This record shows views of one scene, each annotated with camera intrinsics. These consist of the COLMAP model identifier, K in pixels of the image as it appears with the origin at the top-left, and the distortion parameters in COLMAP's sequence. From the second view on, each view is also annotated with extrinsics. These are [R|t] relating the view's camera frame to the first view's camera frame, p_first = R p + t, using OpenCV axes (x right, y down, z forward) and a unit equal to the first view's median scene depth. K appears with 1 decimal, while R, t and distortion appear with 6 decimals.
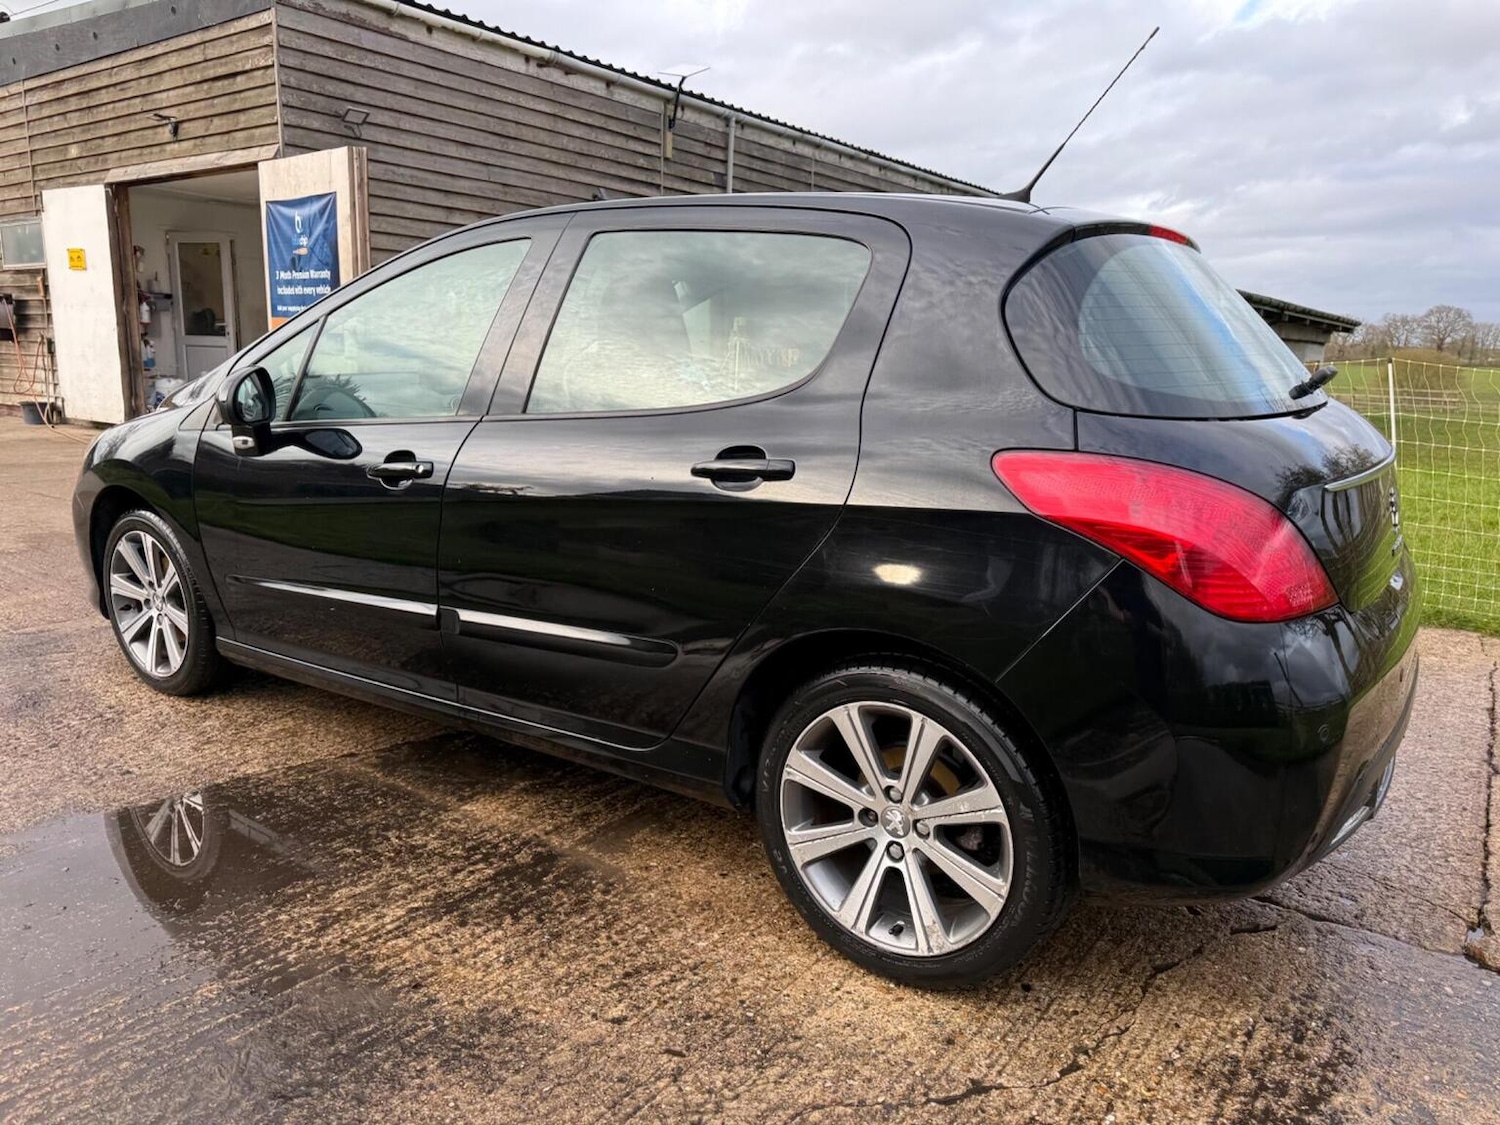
lens RADIAL K [[1068.6, 0, 736.8], [0, 1068.6, 562.3], [0, 0, 1]] dist [0.015486, -0.017873]
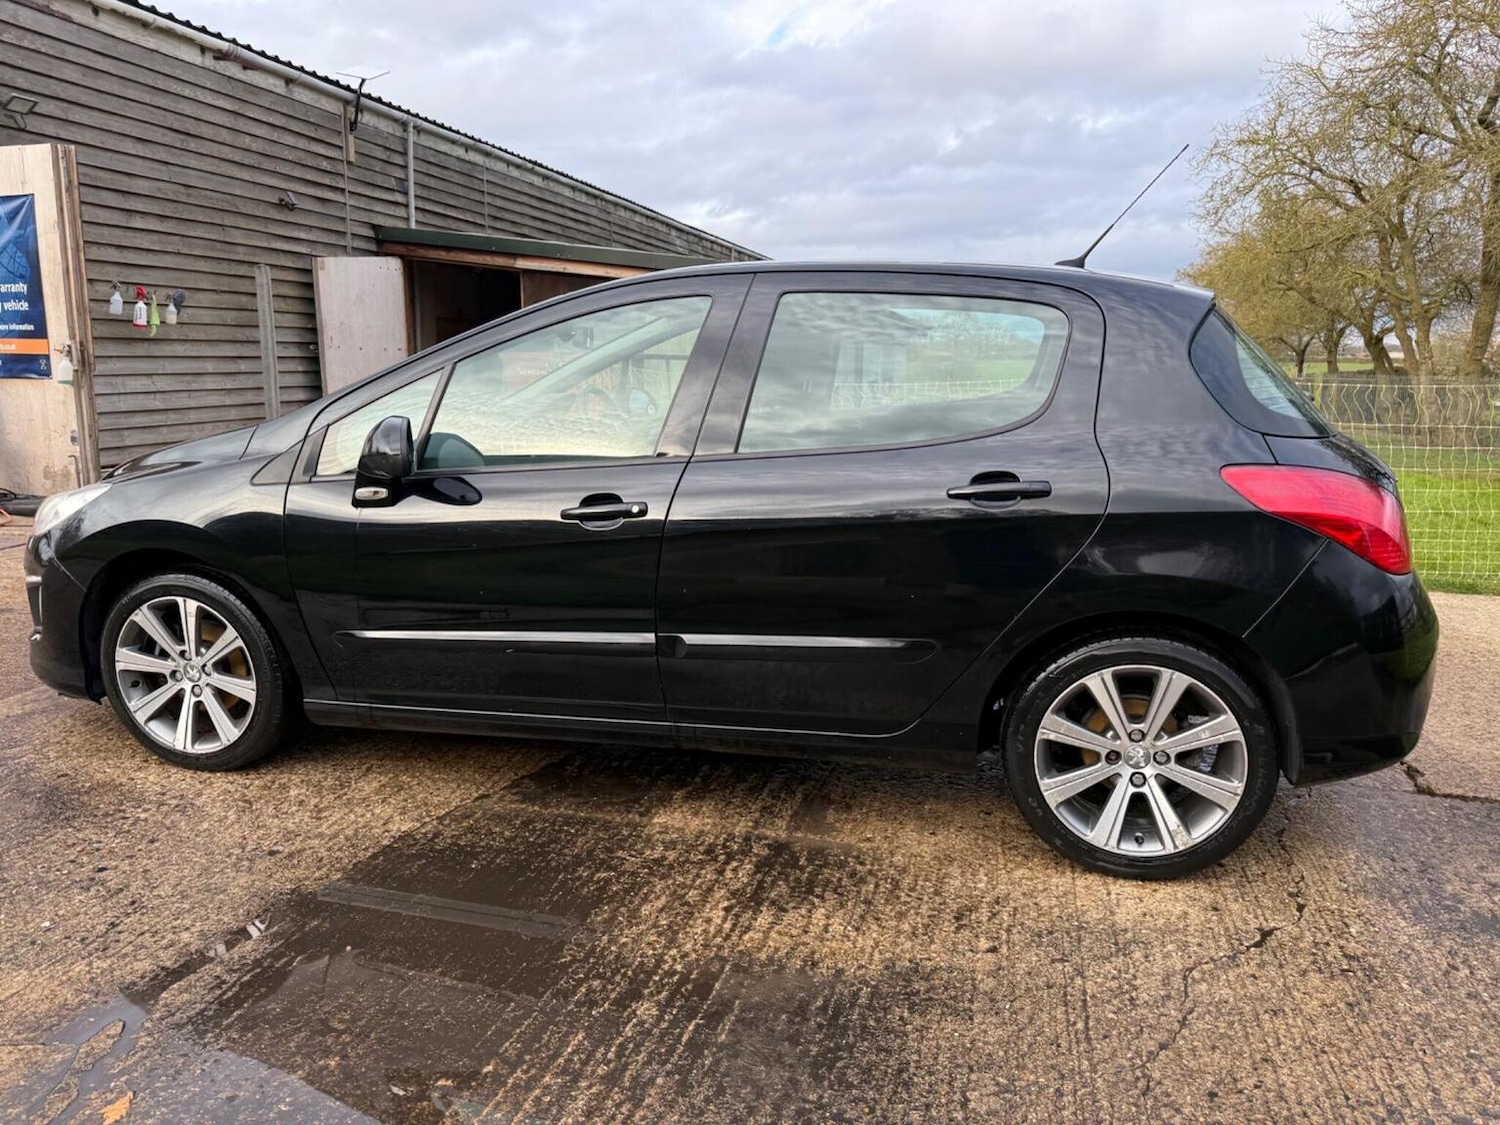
lens RADIAL K [[1068.6, 0, 736.8], [0, 1068.6, 562.3], [0, 0, 1]] dist [0.015486, -0.017873]
pose [[0.929742, -0.087066, 0.357771, -0.403585], [0.087206, 0.996065, 0.015774, -0.028692], [-0.357737, 0.016534, 0.933676, -0.020582]]
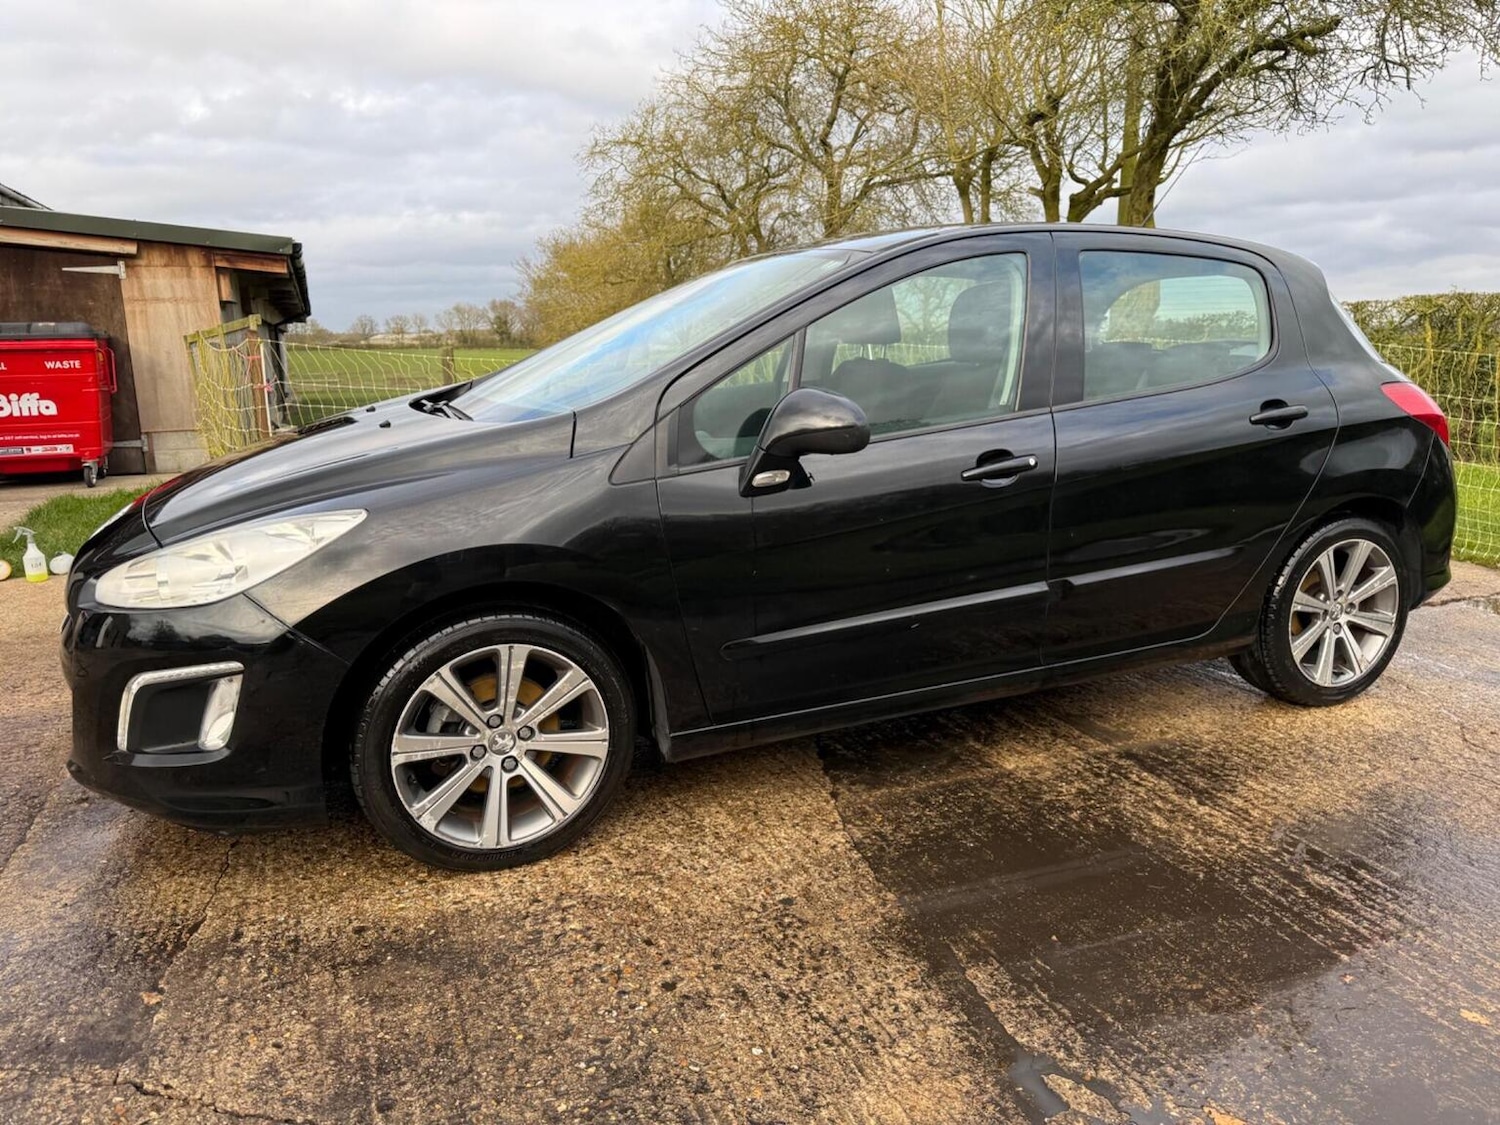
lens RADIAL K [[1095.1, 0, 750.0], [0, 1095.1, 562.5], [0, 0, 1]] dist [0.011464, -0.000987]
pose [[0.524827, -0.204211, 0.826350, -0.965086], [0.201263, 0.973040, 0.112636, -0.118149], [-0.827073, 0.107199, 0.551778, 0.433425]]
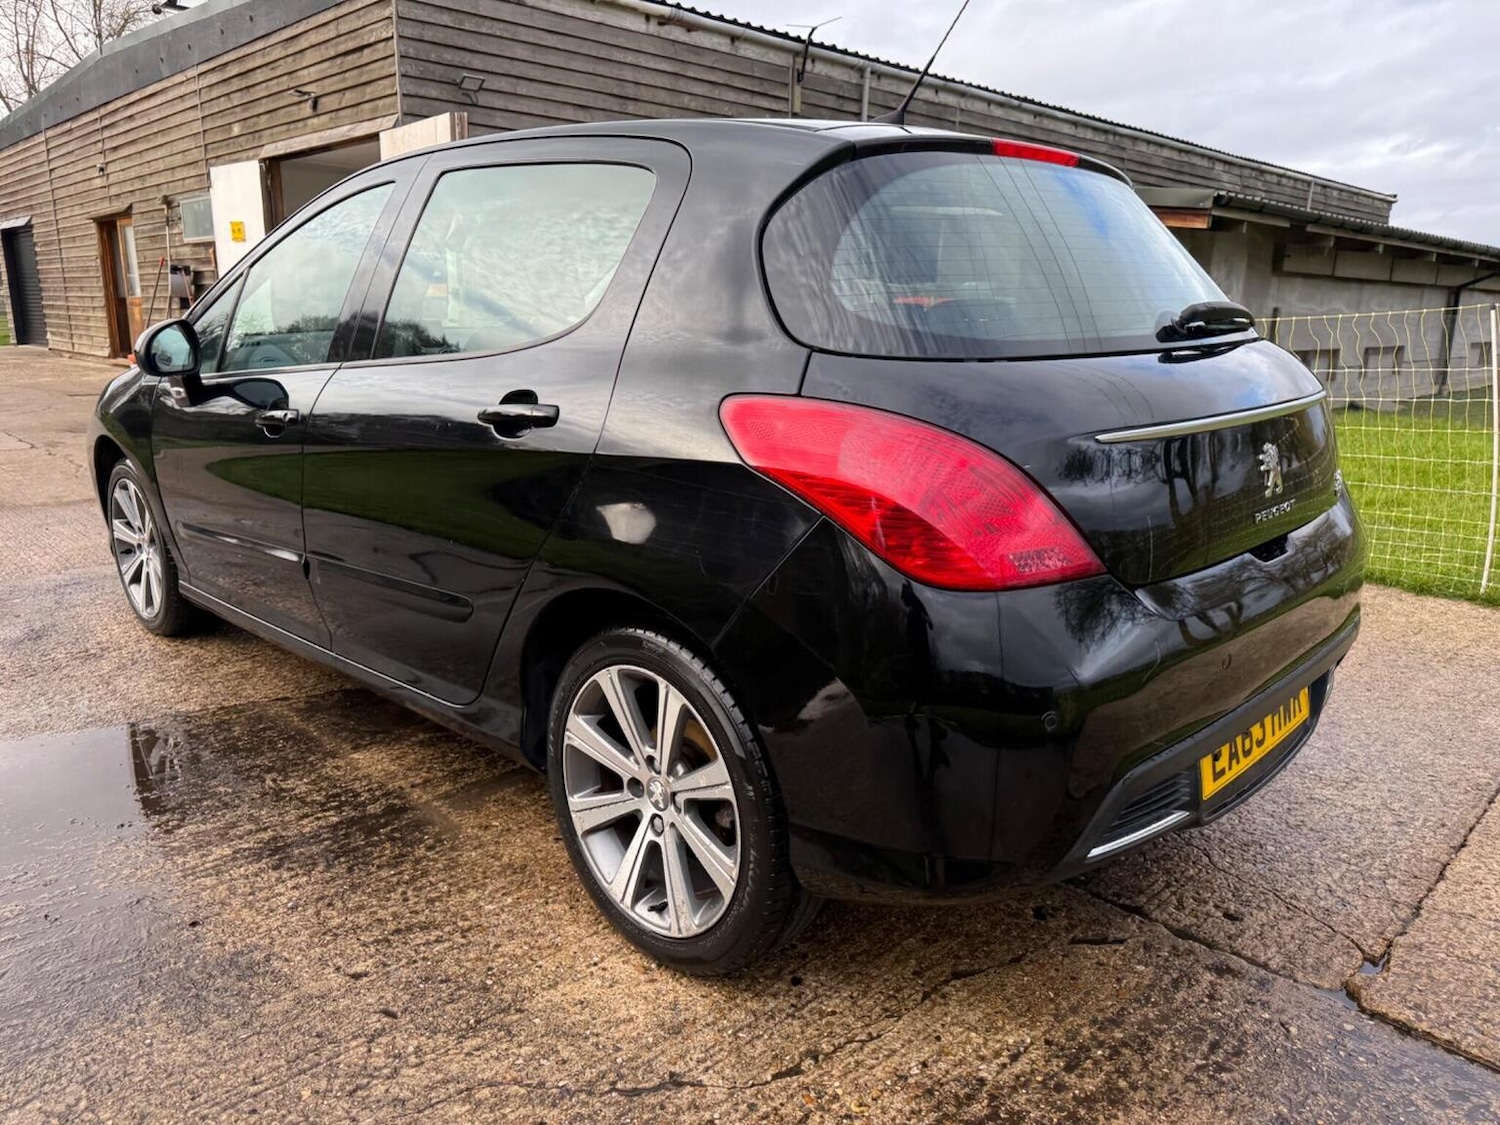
lens RADIAL K [[1068.6, 0, 736.8], [0, 1068.6, 562.3], [0, 0, 1]] dist [0.015486, -0.017873]
pose [[0.985372, 0.027991, -0.168103, 0.201054], [-0.022680, 0.999184, 0.033432, 0.003597], [0.168901, -0.029131, 0.985202, 0.051071]]
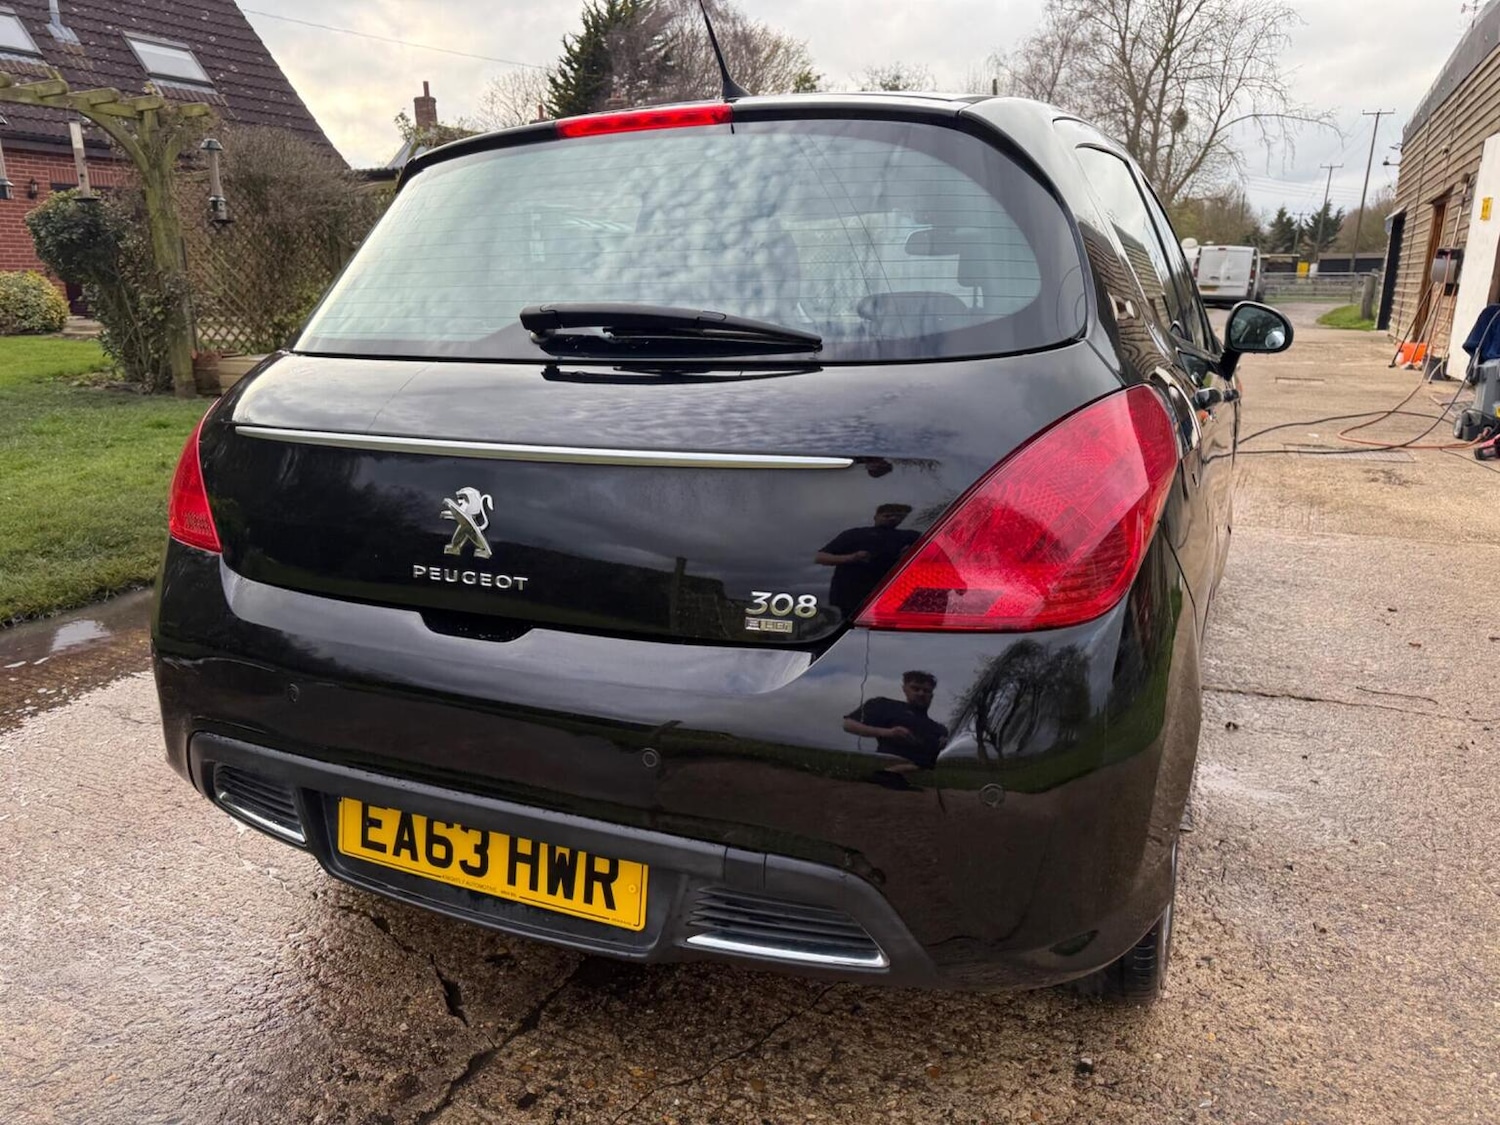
lens RADIAL K [[1068.6, 0, 736.8], [0, 1068.6, 562.3], [0, 0, 1]] dist [0.015486, -0.017873]
pose [[0.187579, 0.225352, -0.956049, 0.751474], [-0.190776, 0.963150, 0.189595, -0.106159], [0.963545, 0.146828, 0.223658, 0.598976]]
